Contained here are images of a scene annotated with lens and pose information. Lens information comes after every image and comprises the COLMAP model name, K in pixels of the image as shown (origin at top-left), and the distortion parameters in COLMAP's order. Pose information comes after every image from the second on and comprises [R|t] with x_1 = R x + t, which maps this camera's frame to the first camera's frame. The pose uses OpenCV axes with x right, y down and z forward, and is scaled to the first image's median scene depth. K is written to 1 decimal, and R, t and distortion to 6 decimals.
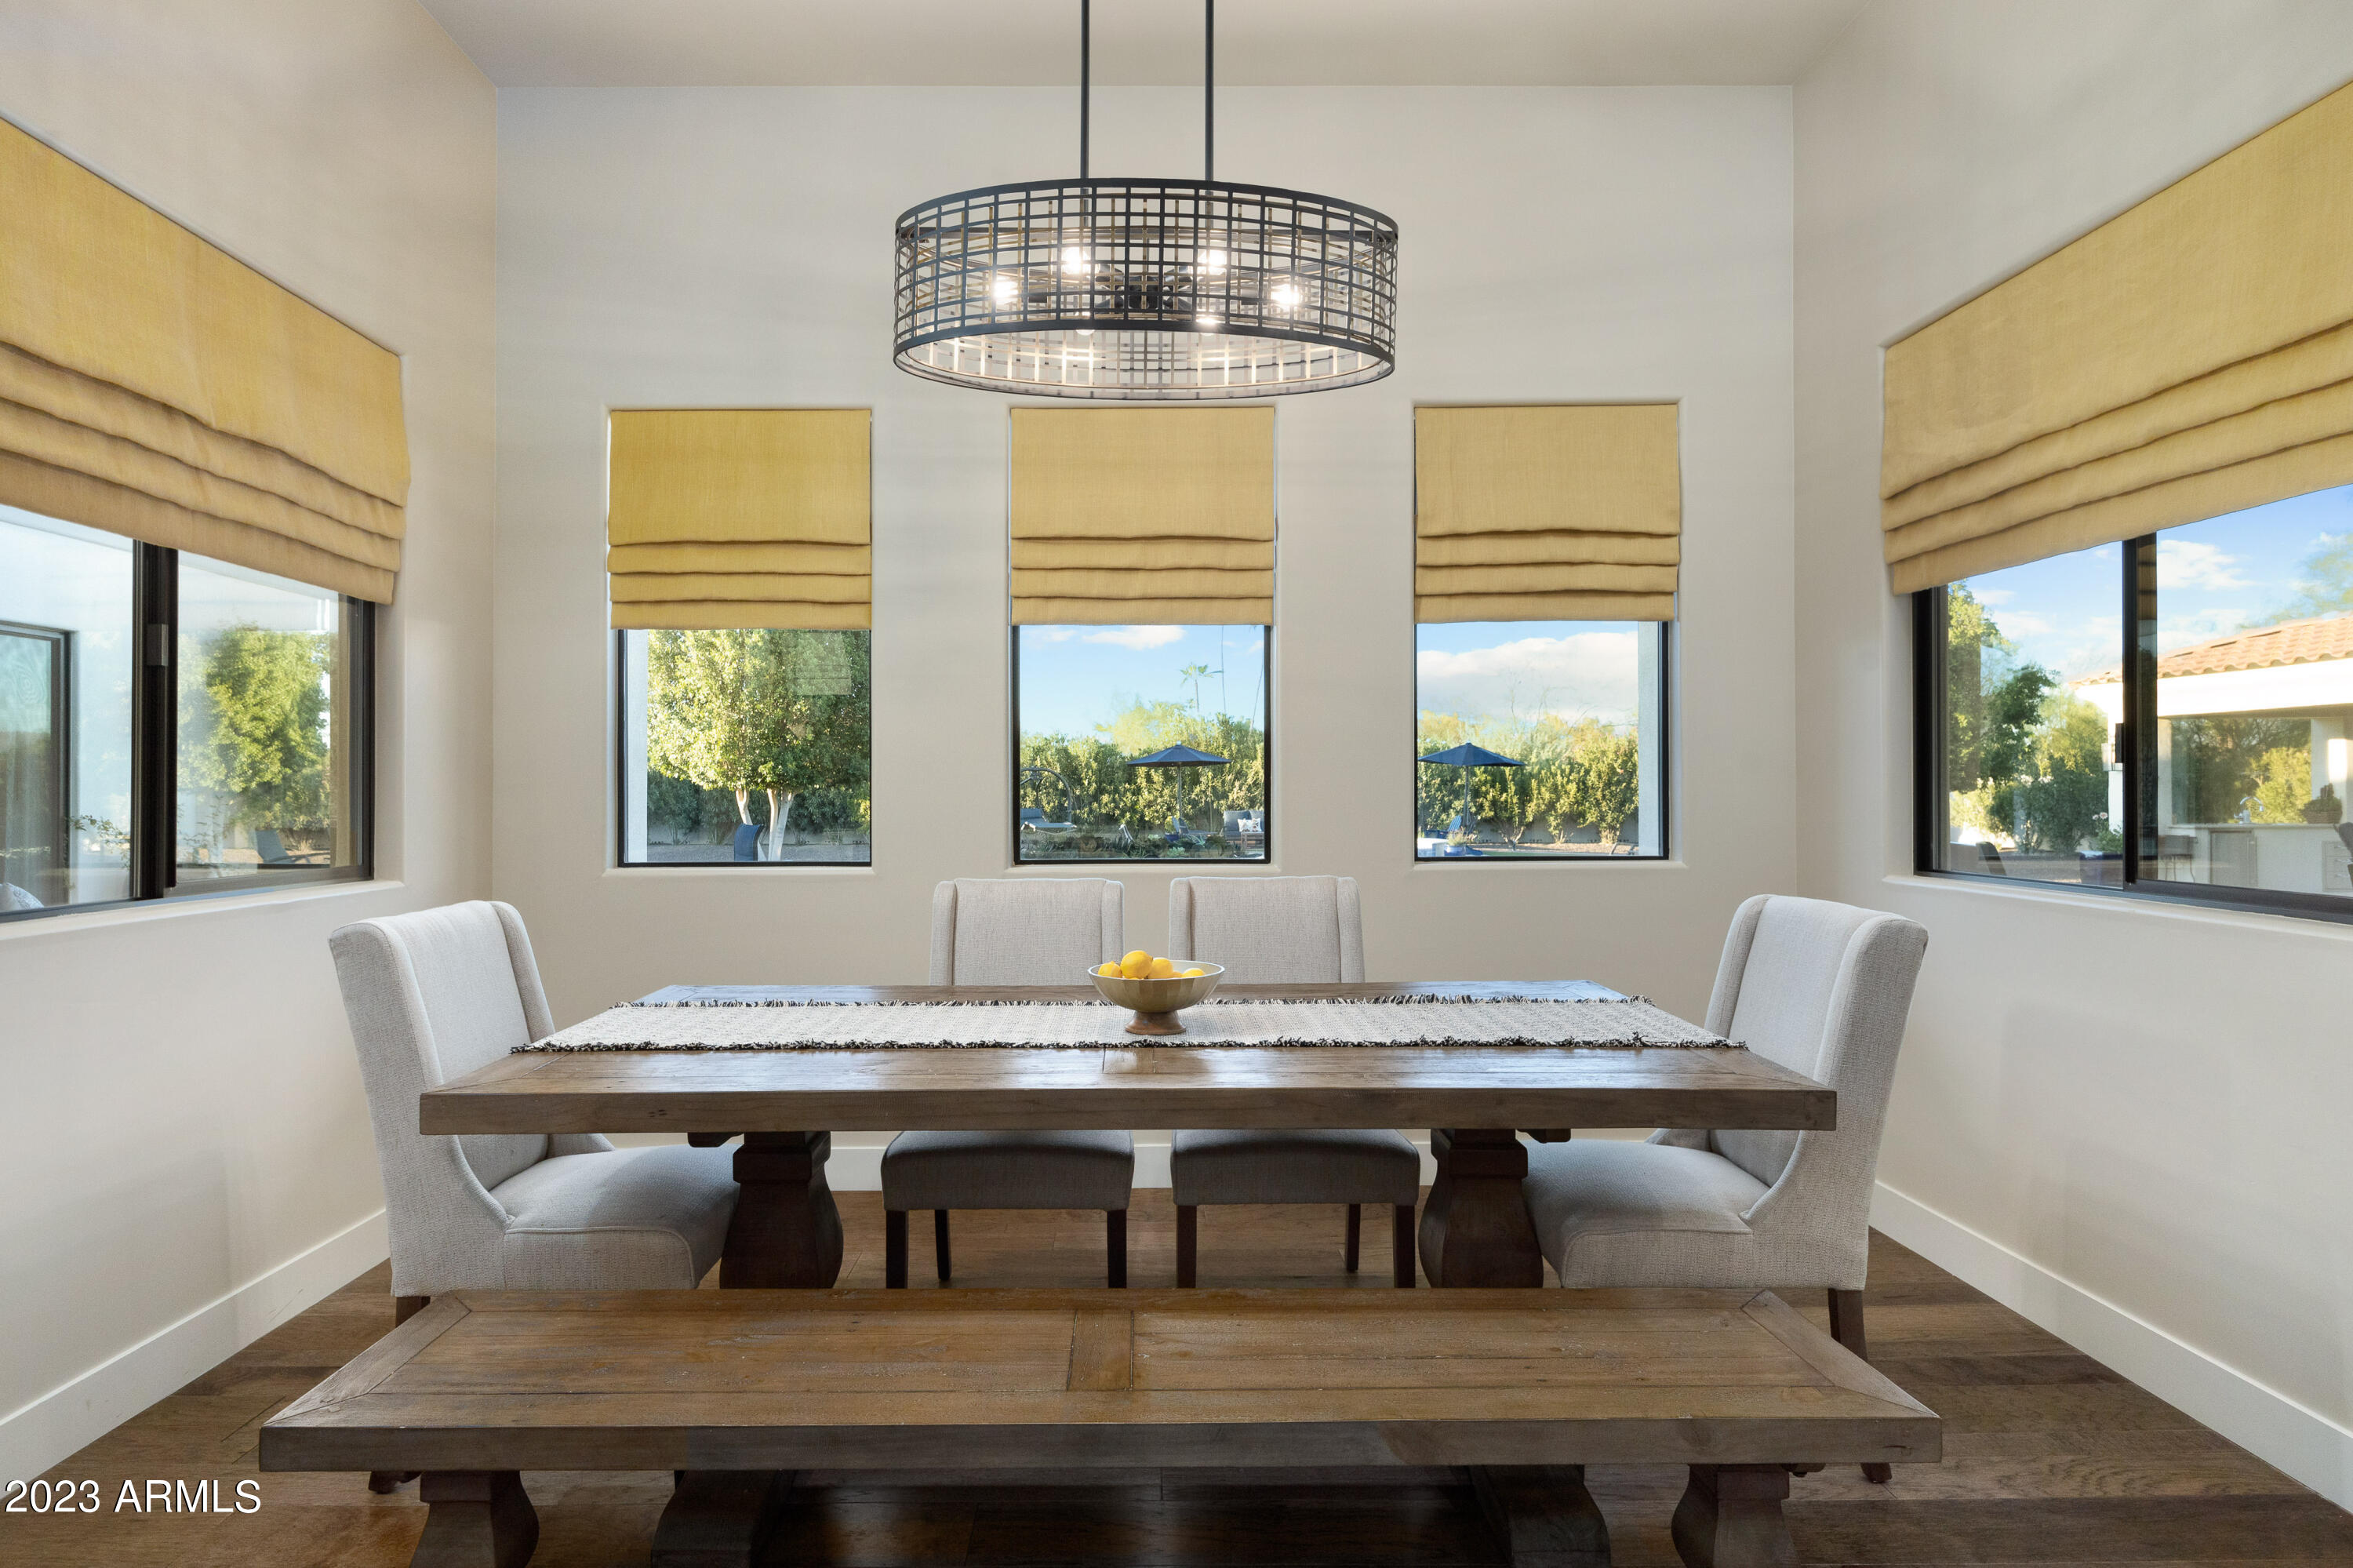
lens RADIAL K [[1274.1, 0, 1180.0], [0, 1274.1, 790.8], [0, 0, 1]] dist [-0.001492, 0.000959]
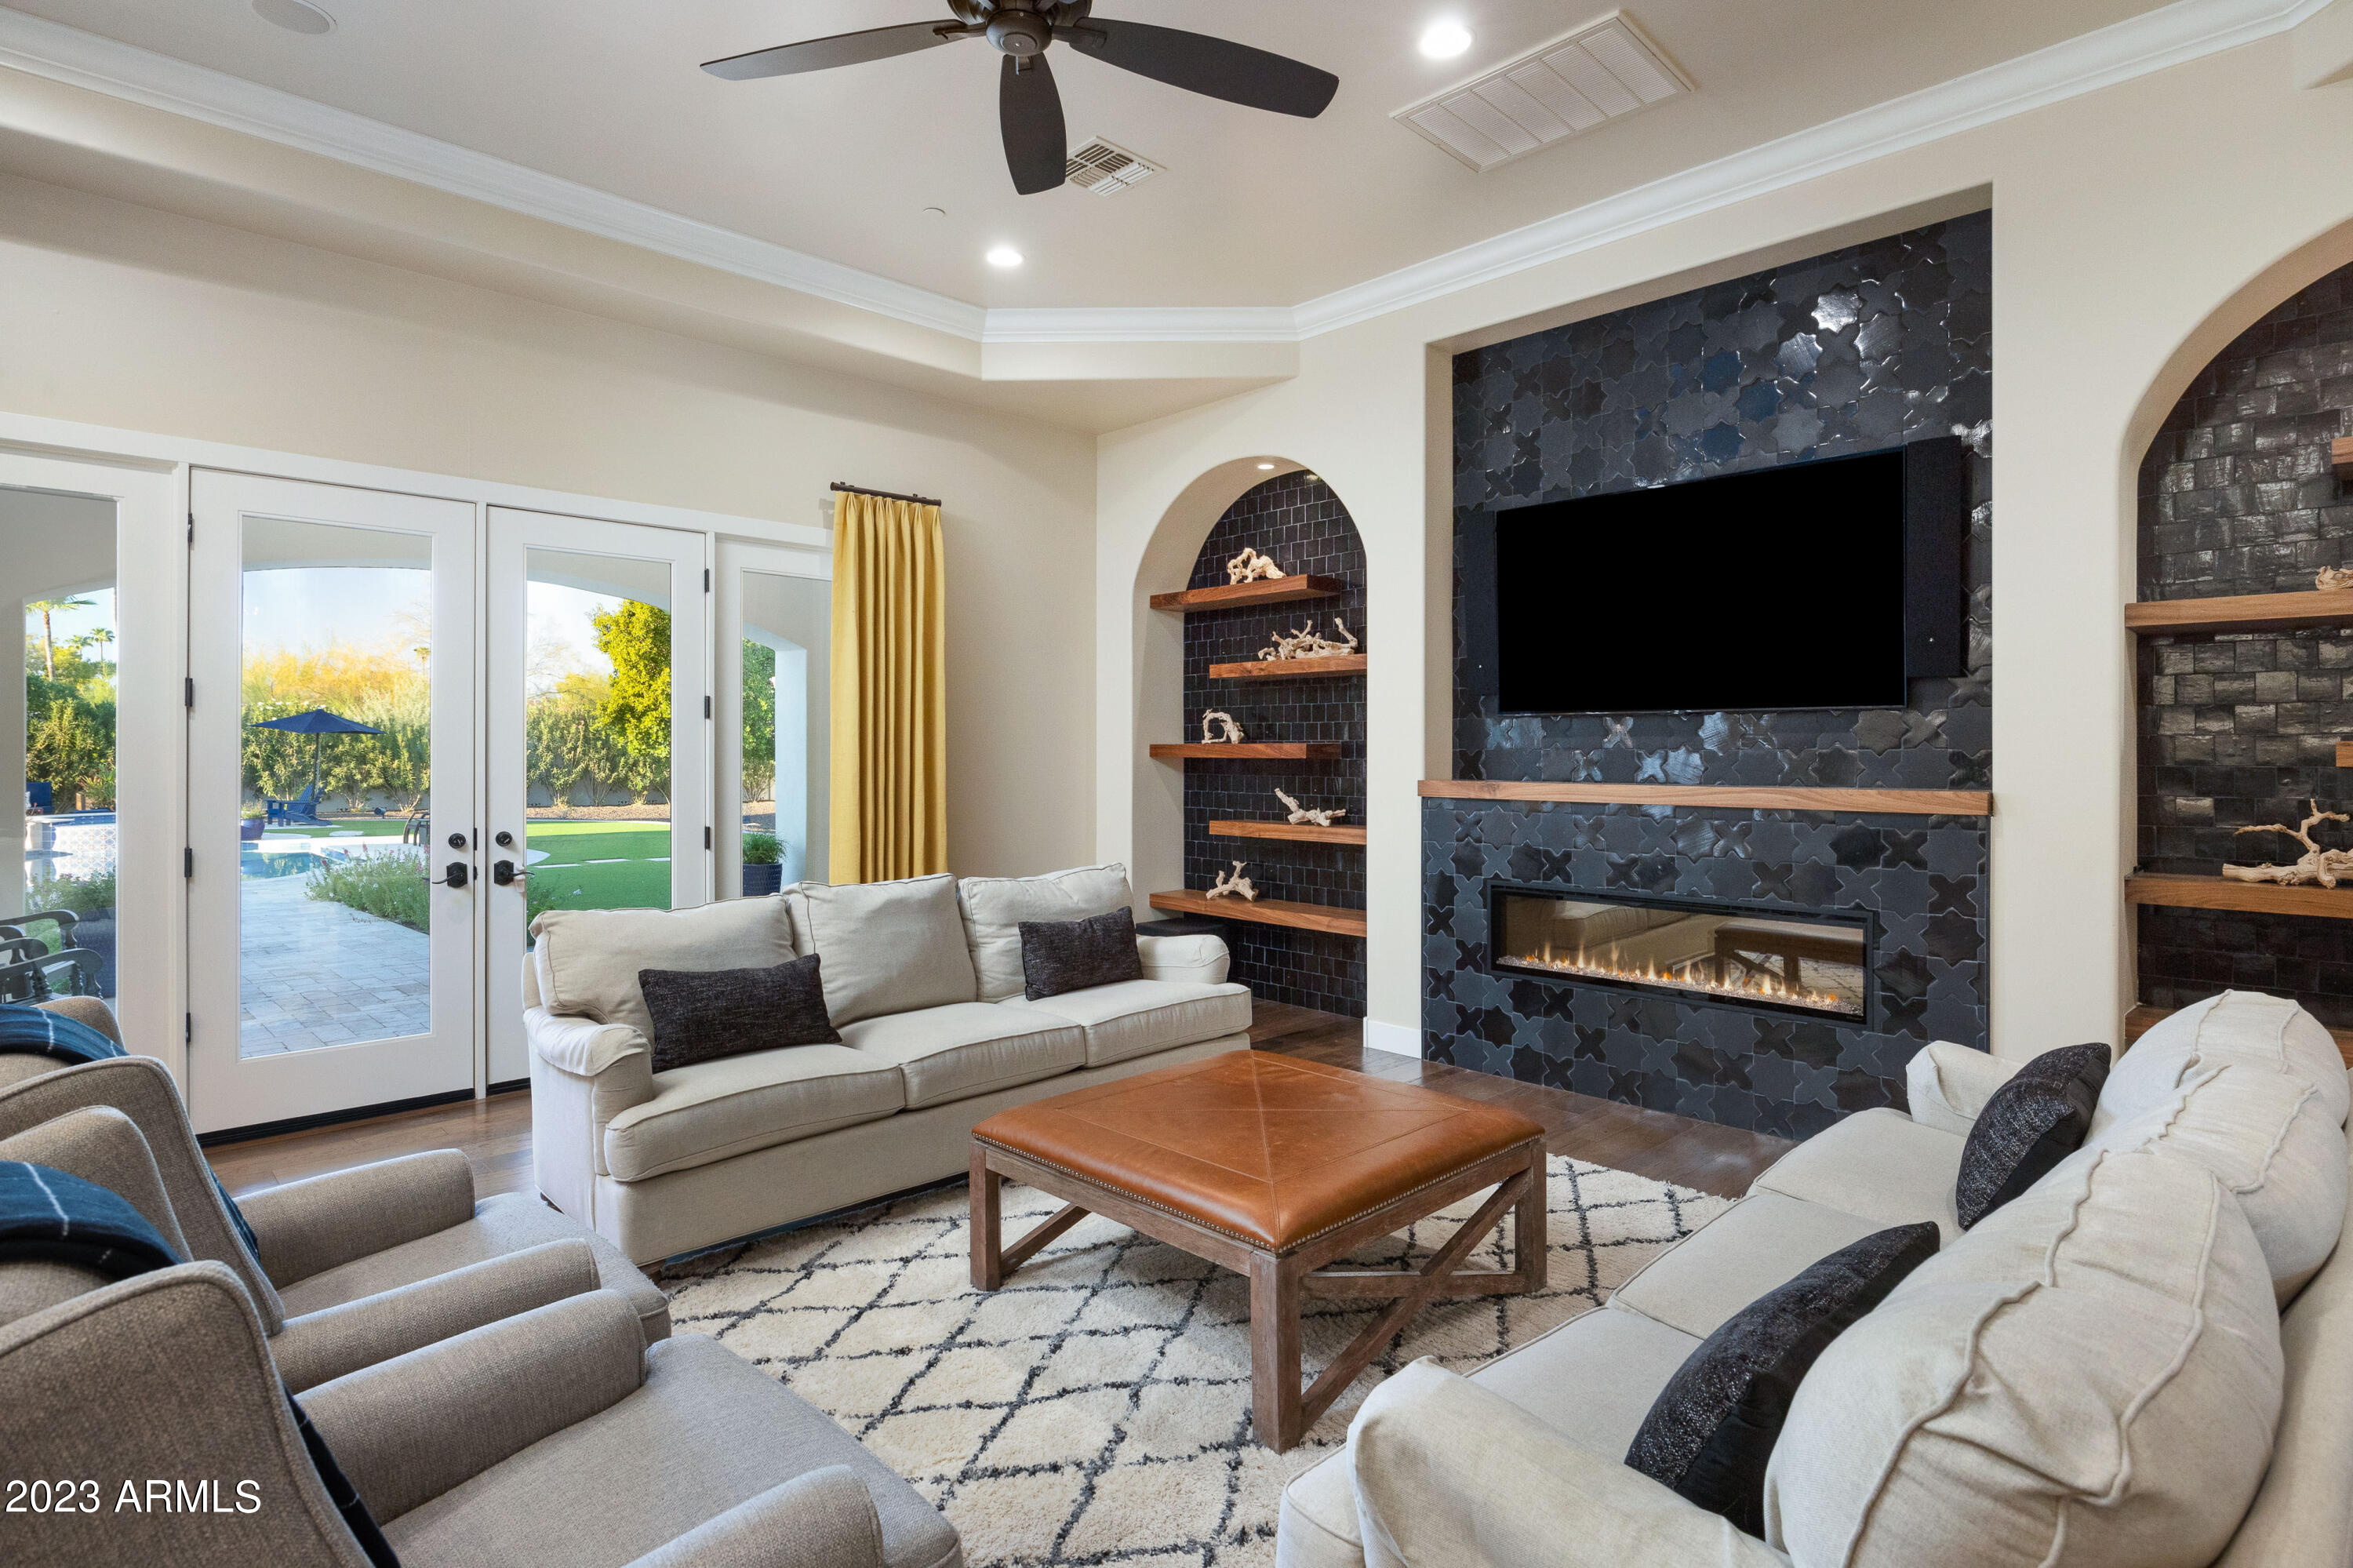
lens RADIAL K [[1196.4, 0, 1179.6], [0, 1196.4, 762.9], [0, 0, 1]] dist [0.001487, 0.000535]
pose [[0.736531, -0.000101, 0.676404, 0.101429], [-0.005561, 0.999965, 0.006206, -0.006709], [-0.676381, -0.008333, 0.736505, -0.134750]]
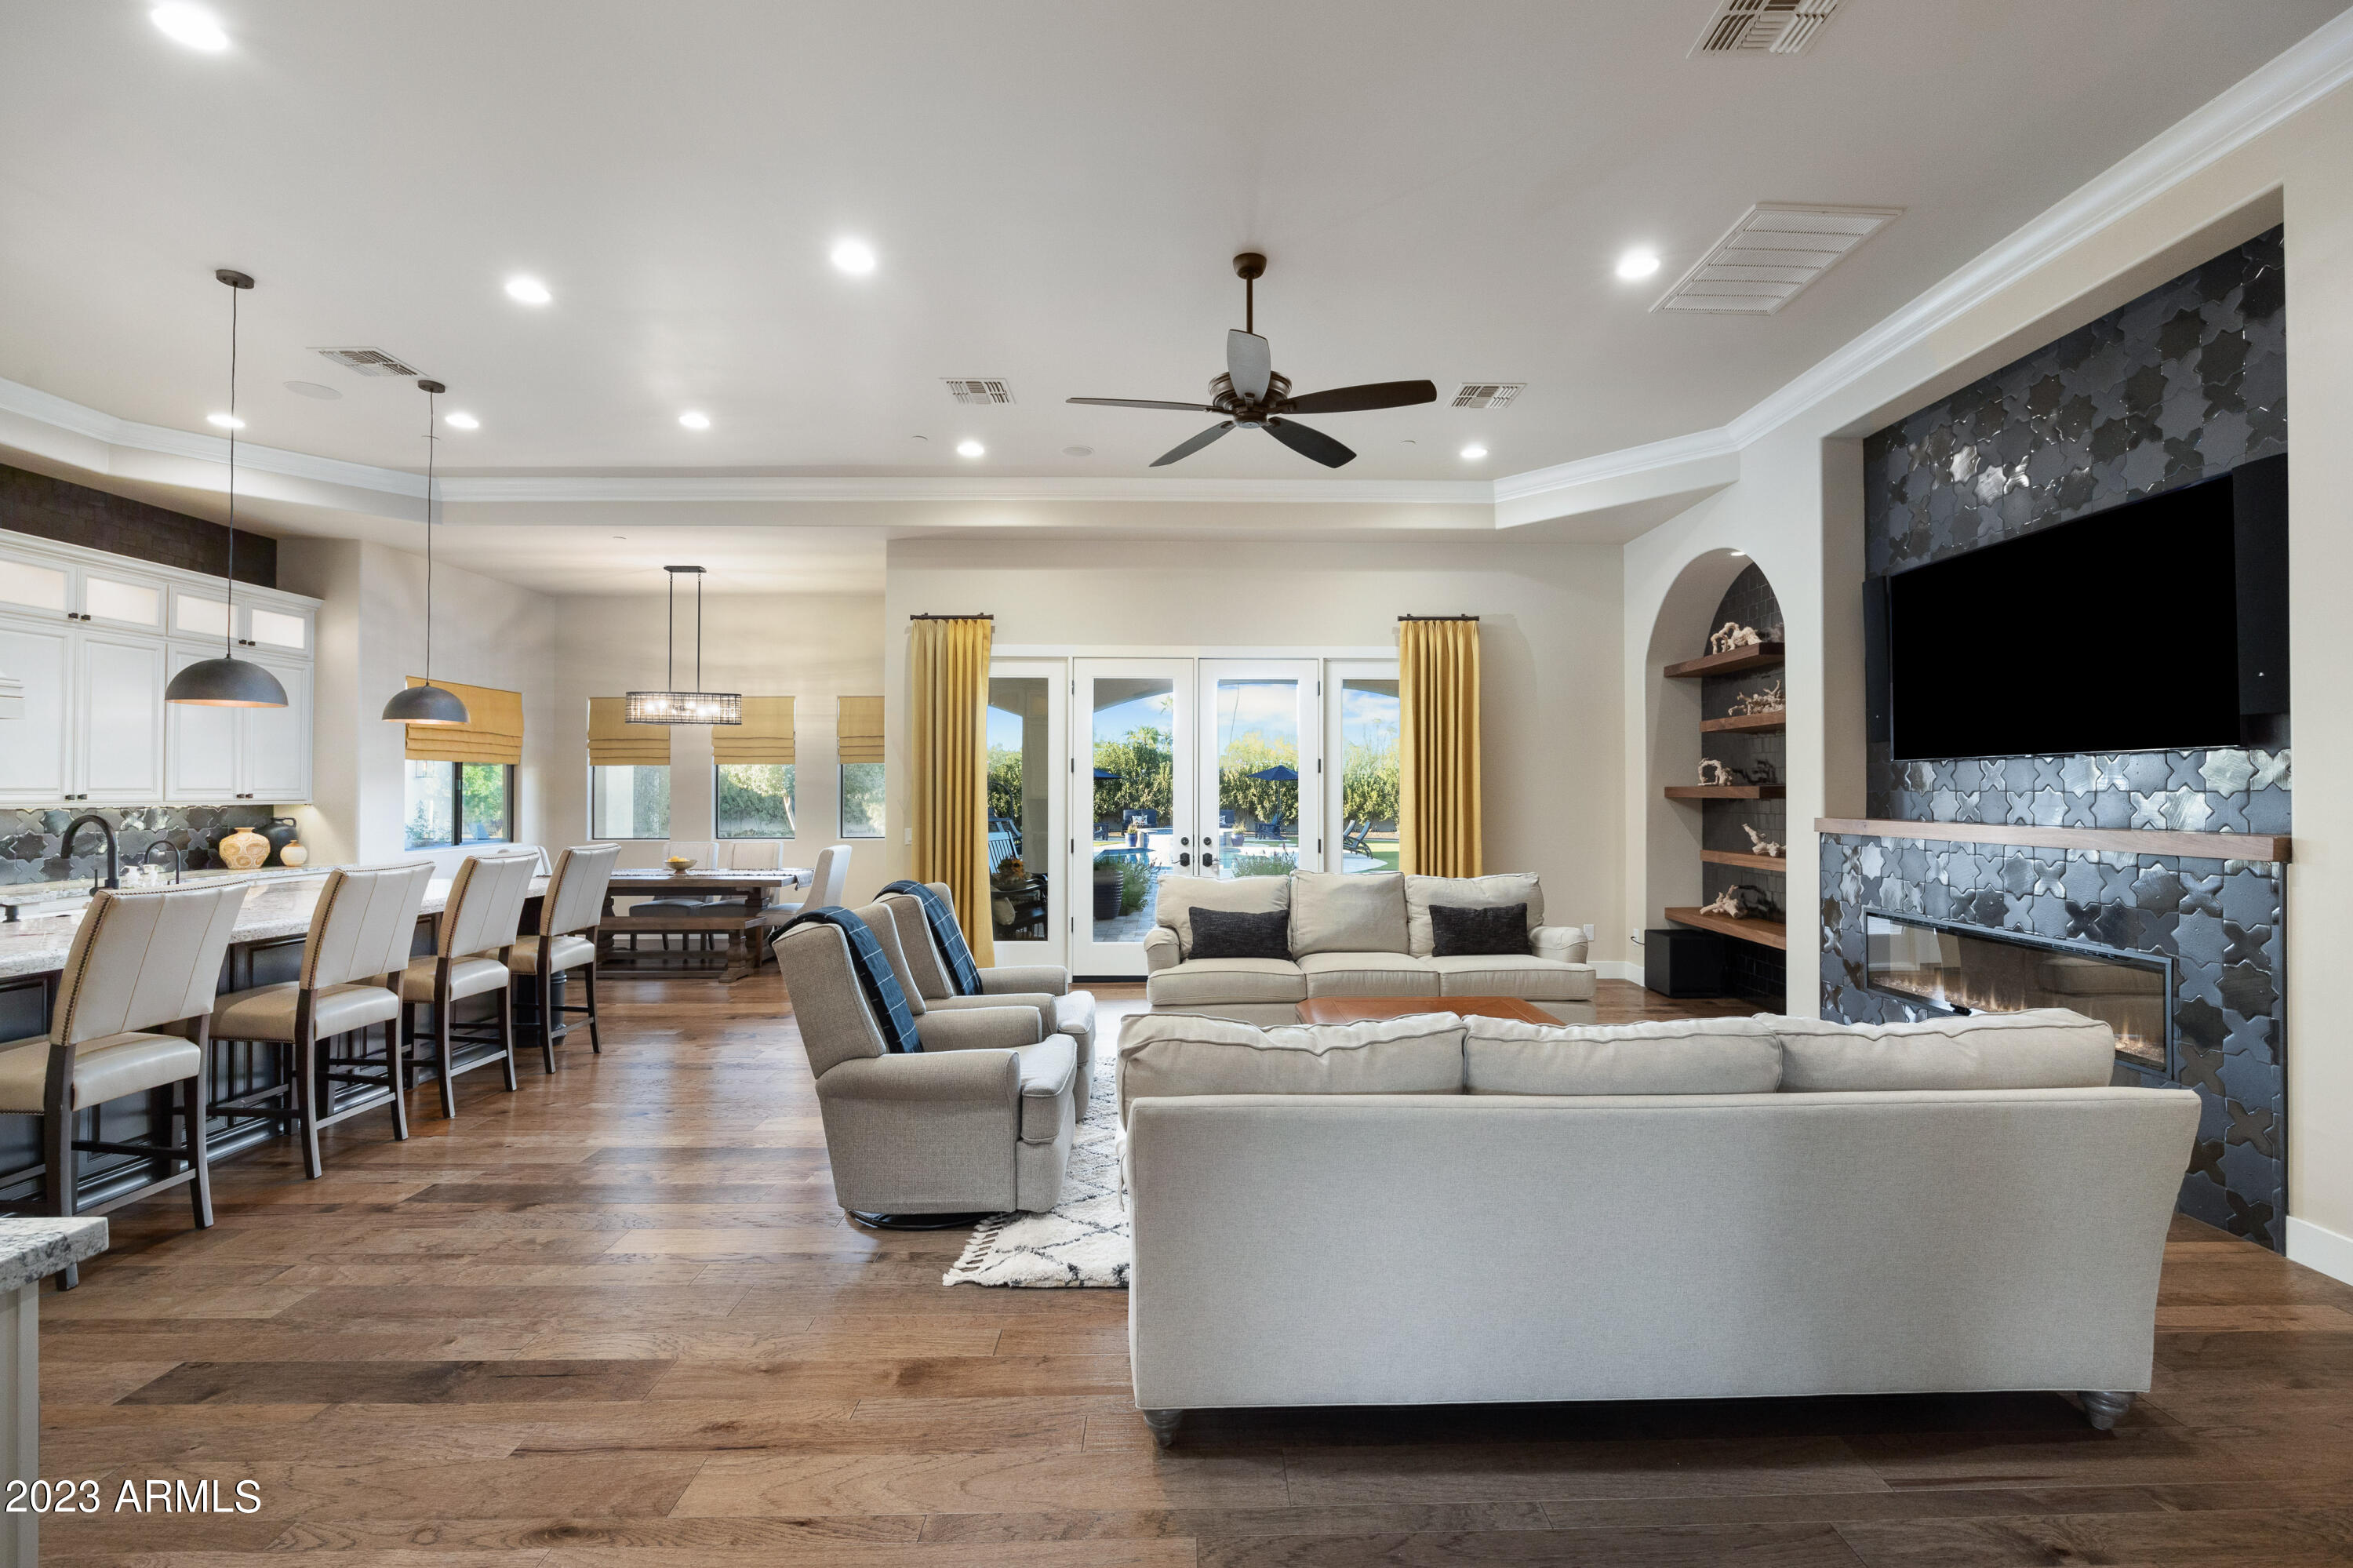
lens RADIAL K [[980.6, 0, 1186.8], [0, 980.6, 789.6], [0, 0, 1]] dist [-0.002101, -0.000361]
pose [[0.999897, 0.004298, -0.013677, 0.105313], [-0.004303, 0.999991, -0.000289, -0.006791], [0.013676, 0.000348, 0.999906, -0.140567]]
